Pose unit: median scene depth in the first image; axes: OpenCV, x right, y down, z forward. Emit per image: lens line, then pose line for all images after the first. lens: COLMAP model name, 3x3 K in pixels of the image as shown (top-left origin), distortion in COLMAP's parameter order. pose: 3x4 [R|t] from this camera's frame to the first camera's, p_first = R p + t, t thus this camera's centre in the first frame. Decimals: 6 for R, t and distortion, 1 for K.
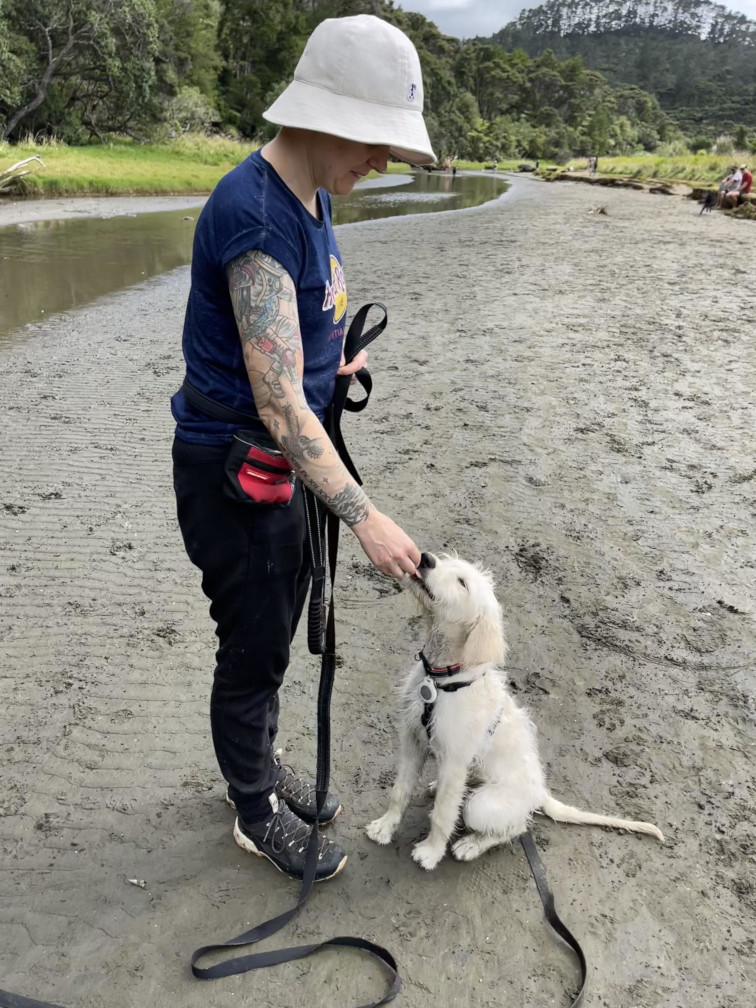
lens RADIAL K [[764.0, 0, 387.0], [0, 764.0, 504.0], [0, 0, 1]] dist [0.065334, -0.097283]
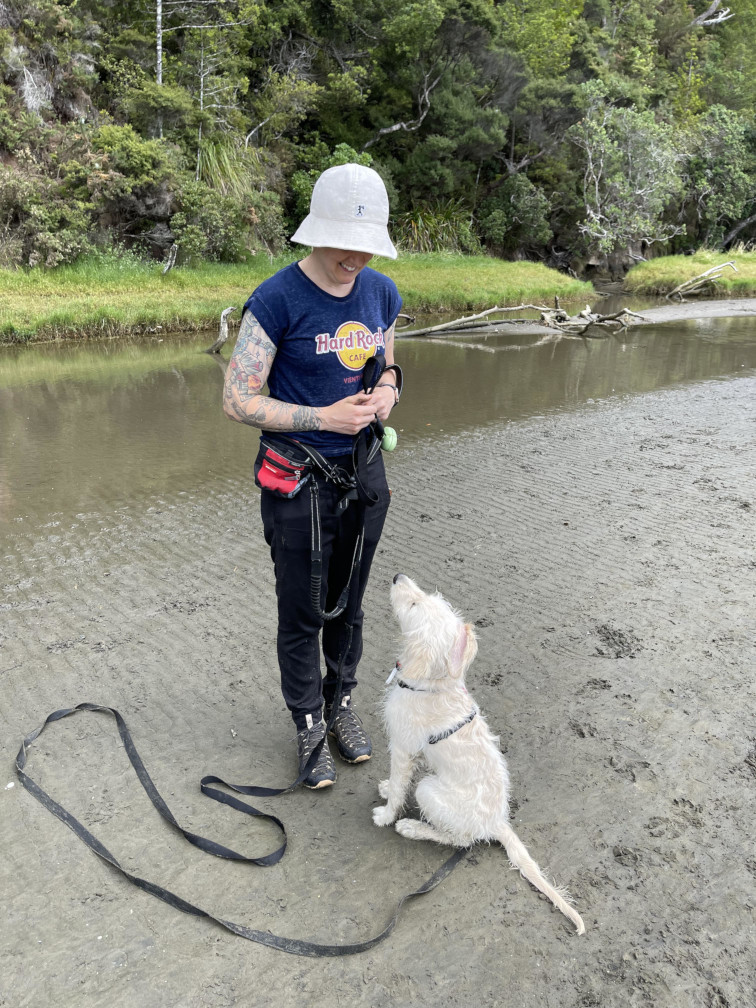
lens RADIAL K [[746.3, 0, 417.7], [0, 746.3, 513.3], [0, 0, 1]] dist [-0.029878, -0.015446]
pose [[0.690722, 0.180677, -0.700185, 0.800330], [-0.246224, 0.969186, 0.007194, -0.026770], [0.679910, 0.167433, 0.713925, 0.123209]]
